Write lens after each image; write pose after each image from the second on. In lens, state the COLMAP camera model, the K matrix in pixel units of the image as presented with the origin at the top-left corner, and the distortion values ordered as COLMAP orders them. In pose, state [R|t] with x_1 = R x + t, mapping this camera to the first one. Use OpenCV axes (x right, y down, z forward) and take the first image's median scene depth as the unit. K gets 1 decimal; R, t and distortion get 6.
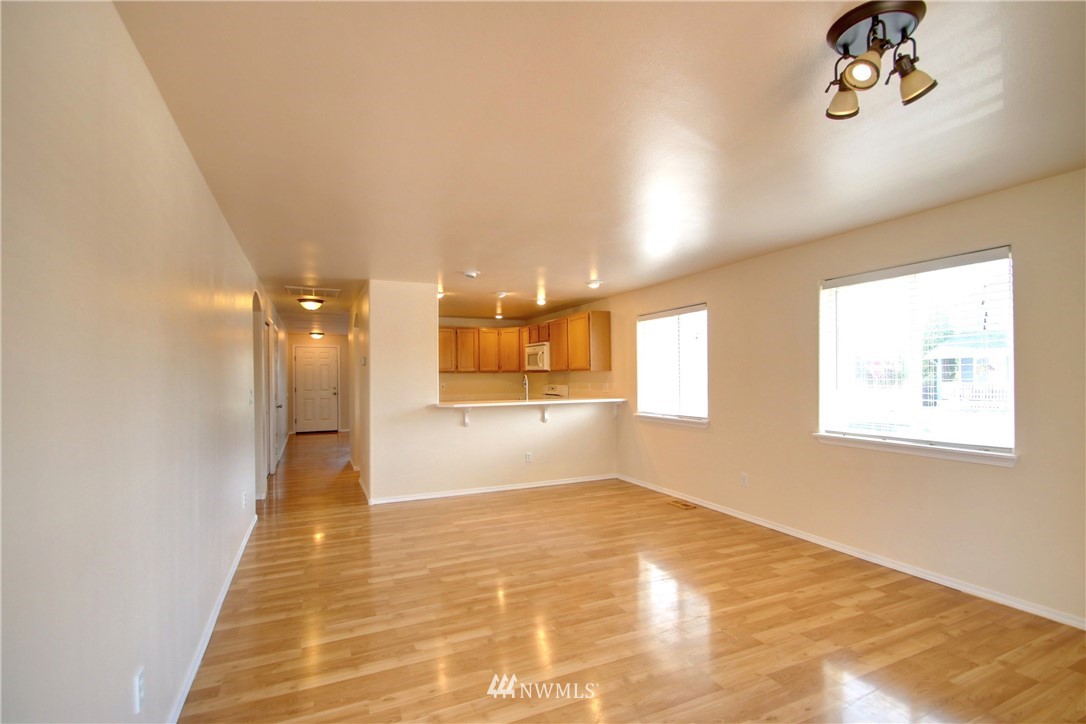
lens RADIAL K [[510.9, 0, 549.0], [0, 510.9, 375.1], [0, 0, 1]] dist [0.016702, -0.017280]
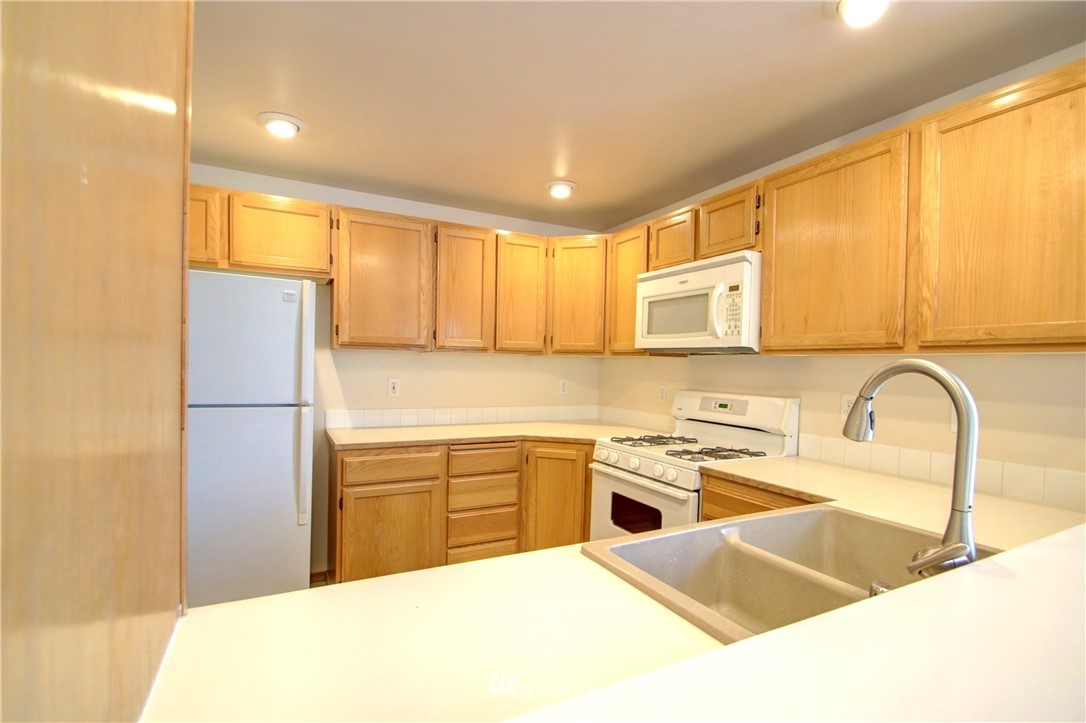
lens RADIAL K [[510.9, 0, 549.0], [0, 510.9, 374.6], [0, 0, 1]] dist [0.016702, -0.017280]
pose [[0.998501, 0.030289, 0.045599, -0.203791], [-0.031180, 0.999334, 0.018945, 0.005430], [-0.044995, -0.020339, 0.998780, 1.124081]]
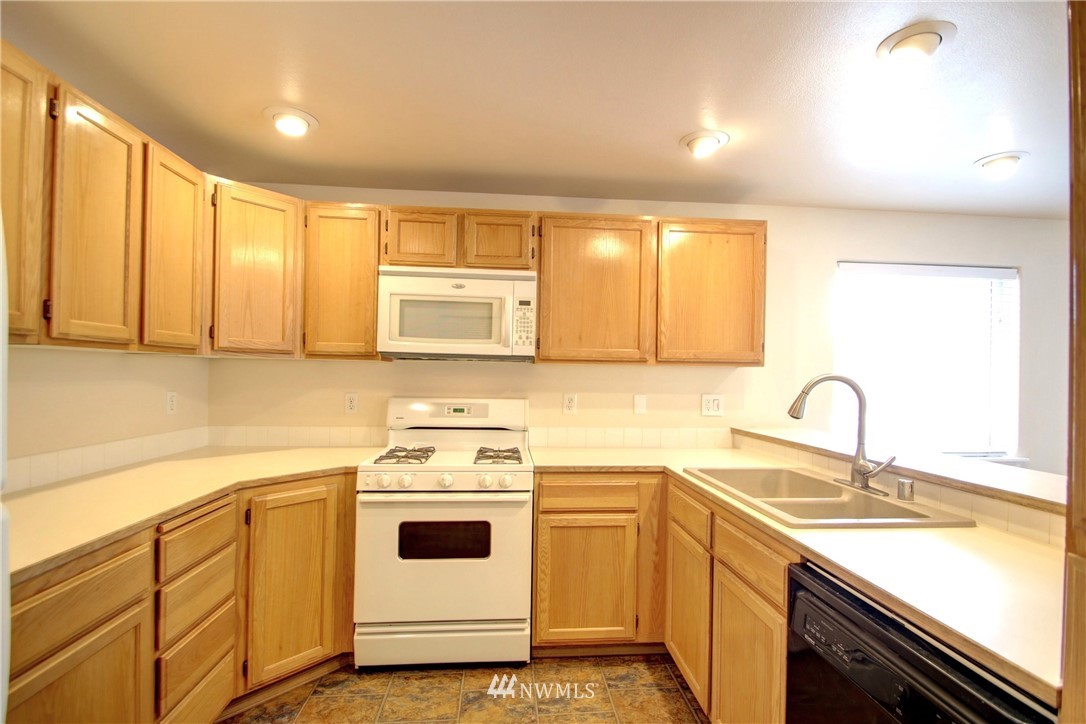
lens RADIAL K [[510.9, 0, 549.0], [0, 510.9, 375.1], [0, 0, 1]] dist [0.016702, -0.017280]
pose [[0.347292, 0.016552, 0.937611, -0.498257], [-0.019780, 0.999751, -0.010322, 0.008470], [-0.937549, -0.014961, 0.347533, 1.382868]]
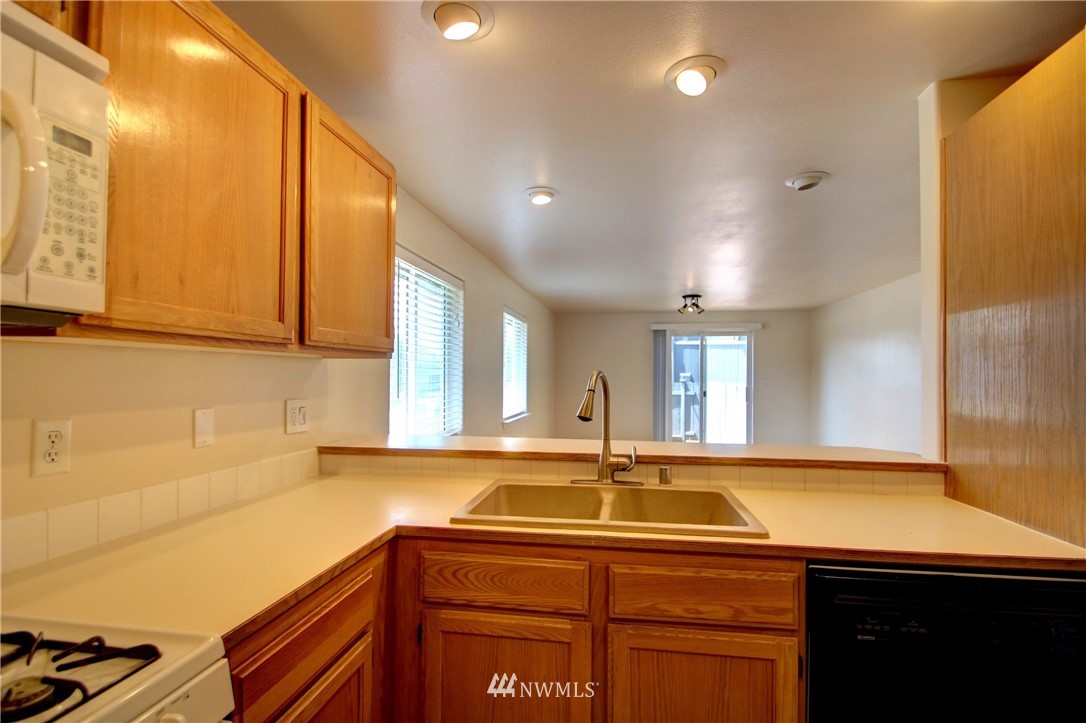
lens RADIAL K [[510.9, 0, 549.0], [0, 510.9, 374.6], [0, 0, 1]] dist [0.016702, -0.017280]
pose [[-0.830294, 0.007367, 0.557277, -0.231518], [0.002595, 0.999953, -0.009352, 0.006051], [-0.557320, -0.006319, -0.830274, 1.640743]]
